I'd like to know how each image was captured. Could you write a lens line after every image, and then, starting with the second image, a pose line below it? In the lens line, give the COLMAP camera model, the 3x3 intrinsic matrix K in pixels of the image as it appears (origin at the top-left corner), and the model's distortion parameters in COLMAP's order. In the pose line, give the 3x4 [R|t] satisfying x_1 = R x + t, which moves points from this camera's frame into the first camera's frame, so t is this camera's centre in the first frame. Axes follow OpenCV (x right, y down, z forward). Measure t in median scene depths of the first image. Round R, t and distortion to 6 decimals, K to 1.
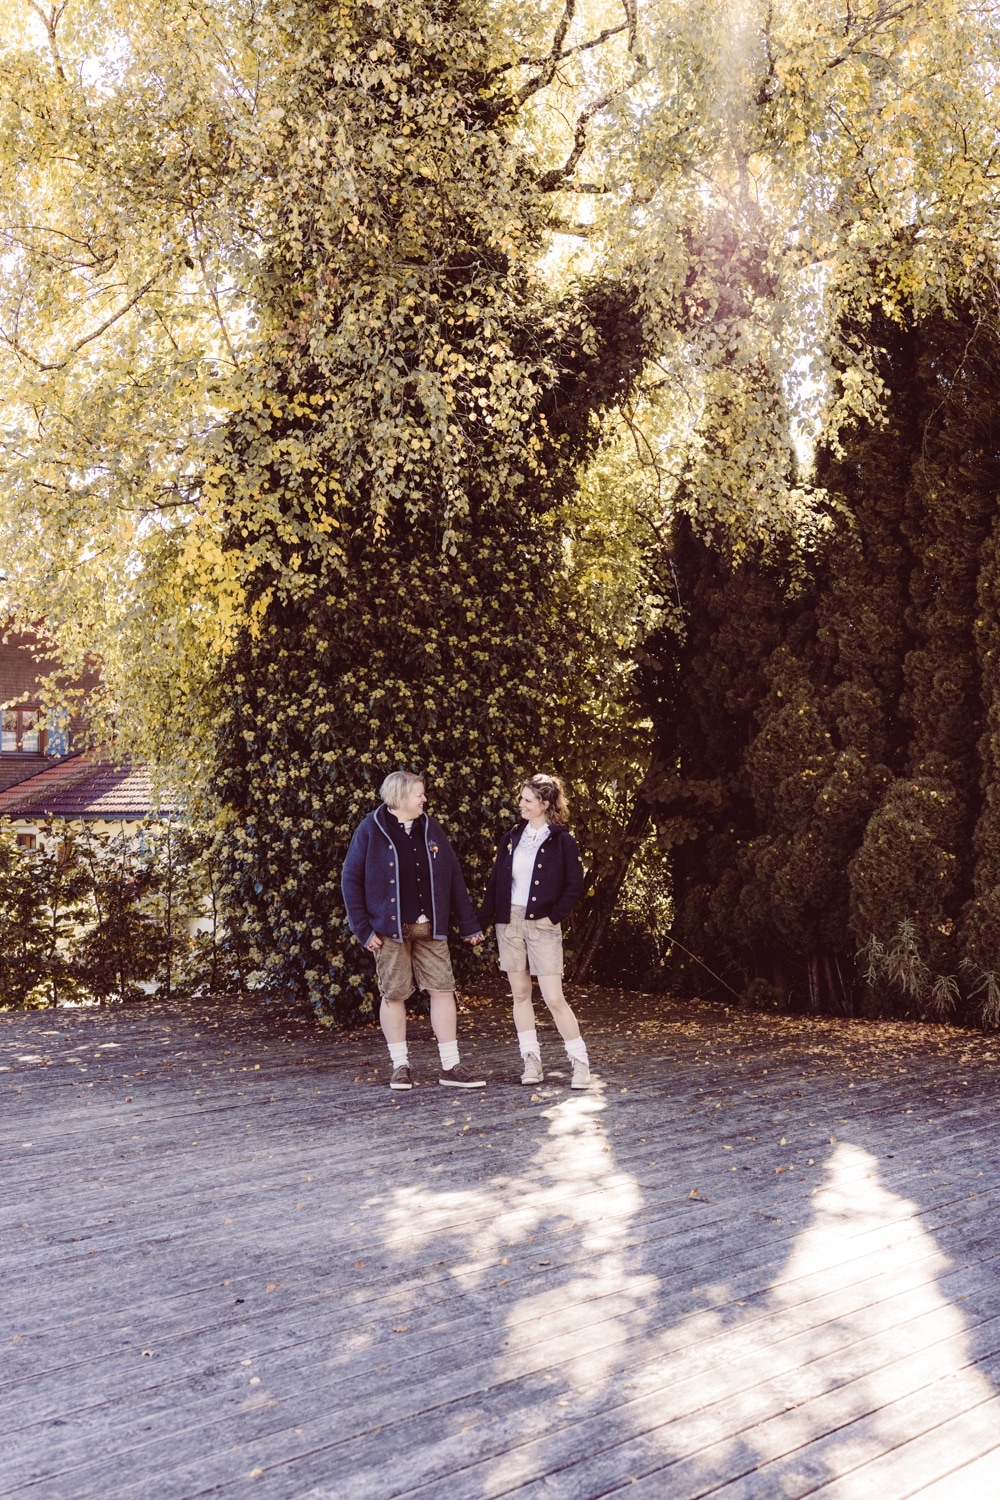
lens RADIAL K [[1470.5, 0, 478.1], [0, 1470.5, 766.1], [0, 0, 1]] dist [0.008680, -0.029653]
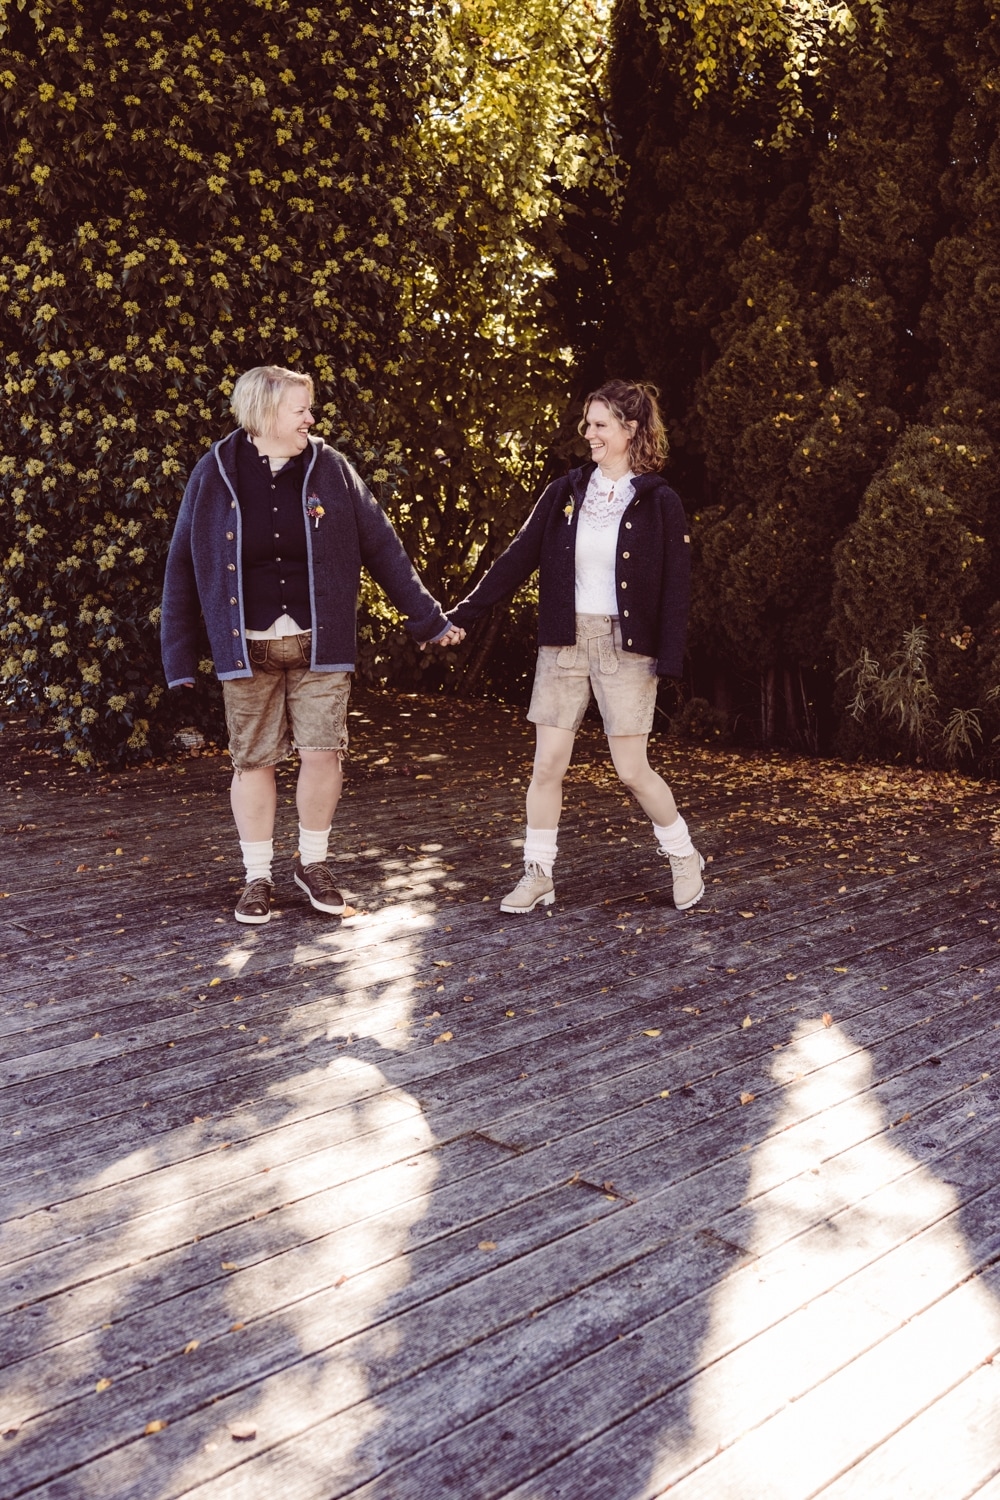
lens RADIAL K [[1470.5, 0, 478.1], [0, 1470.5, 766.1], [0, 0, 1]] dist [0.008680, -0.029653]
pose [[0.998449, 0.014000, 0.053885, 0.047139], [-0.025339, 0.976087, 0.215900, 0.022633], [-0.049574, -0.216930, 0.974928, 0.319503]]
